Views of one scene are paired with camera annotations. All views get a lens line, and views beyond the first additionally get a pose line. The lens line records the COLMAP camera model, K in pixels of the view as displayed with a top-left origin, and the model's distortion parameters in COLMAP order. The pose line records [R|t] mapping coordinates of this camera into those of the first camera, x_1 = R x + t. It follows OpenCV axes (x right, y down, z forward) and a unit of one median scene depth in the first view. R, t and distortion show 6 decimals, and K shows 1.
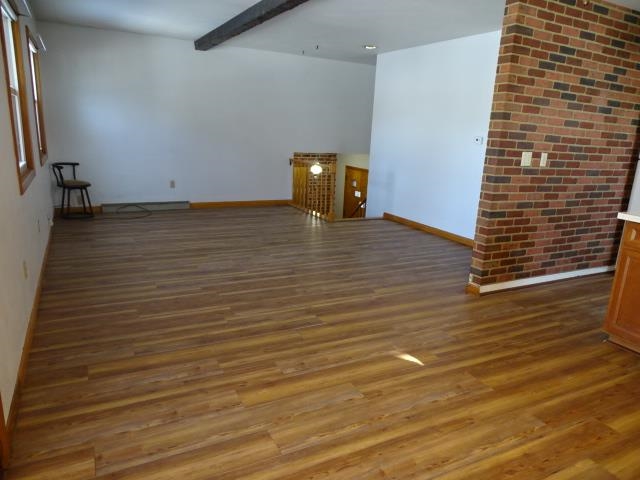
lens RADIAL K [[453.0, 0, 320.0], [0, 453.0, 241.1], [0, 0, 1]] dist [-0.000344, 0.004709]
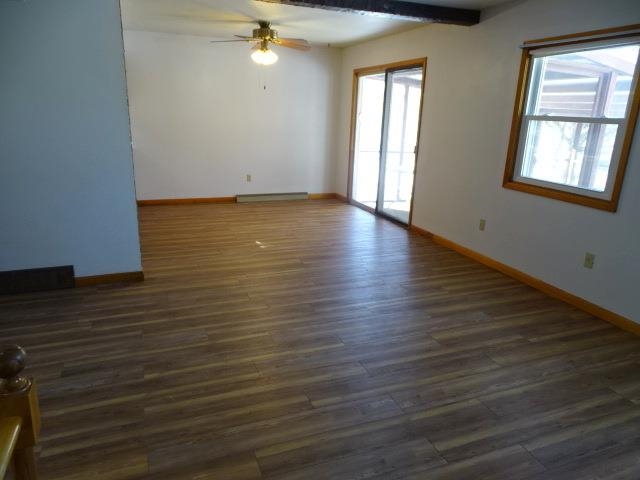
lens RADIAL K [[468.1, 0, 320.5], [0, 468.1, 238.9], [0, 0, 1]] dist [0.026998, -0.001183]
pose [[-0.991290, -0.101091, 0.084407, -0.166673], [-0.046051, 0.866535, 0.496987, -0.585950], [-0.123382, 0.488772, -0.863643, 2.101211]]
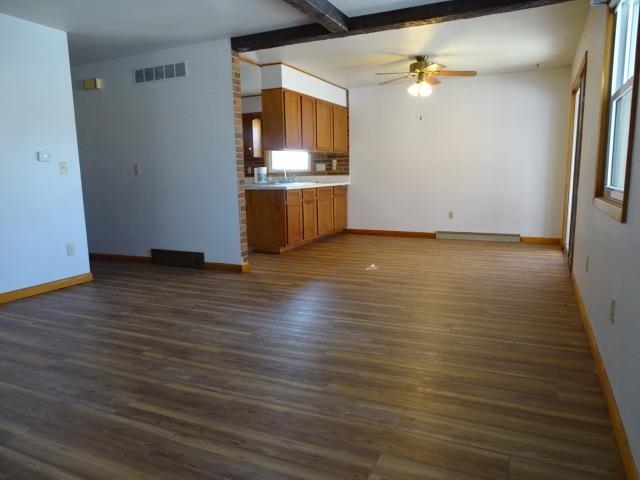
lens RADIAL K [[458.0, 0, 319.0], [0, 458.0, 246.7], [0, 0, 1]] dist [-0.003277, -0.002048]
pose [[-0.602651, -0.162764, 0.781230, -0.926610], [0.183929, 0.924289, 0.334455, -0.400648], [-0.776519, 0.345251, -0.527086, 1.725314]]
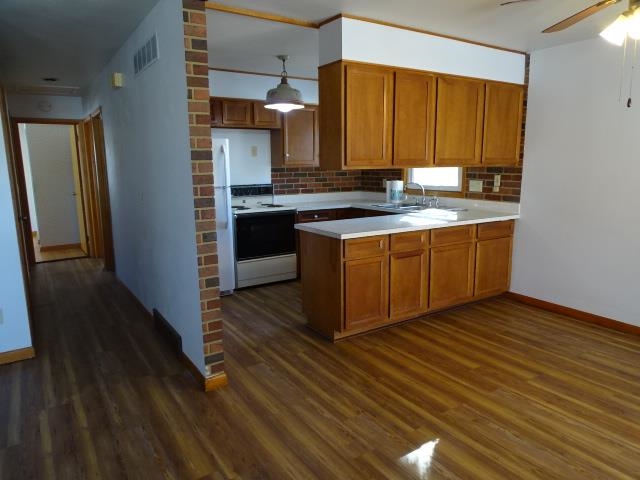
lens RADIAL K [[453.8, 0, 323.8], [0, 453.8, 239.8], [0, 0, 1]] dist [0.005578, -0.003019]
pose [[-0.104769, -0.215686, 0.970826, -0.413206], [0.242080, 0.941304, 0.235252, -0.284355], [-0.964583, 0.259665, -0.046407, 0.911724]]
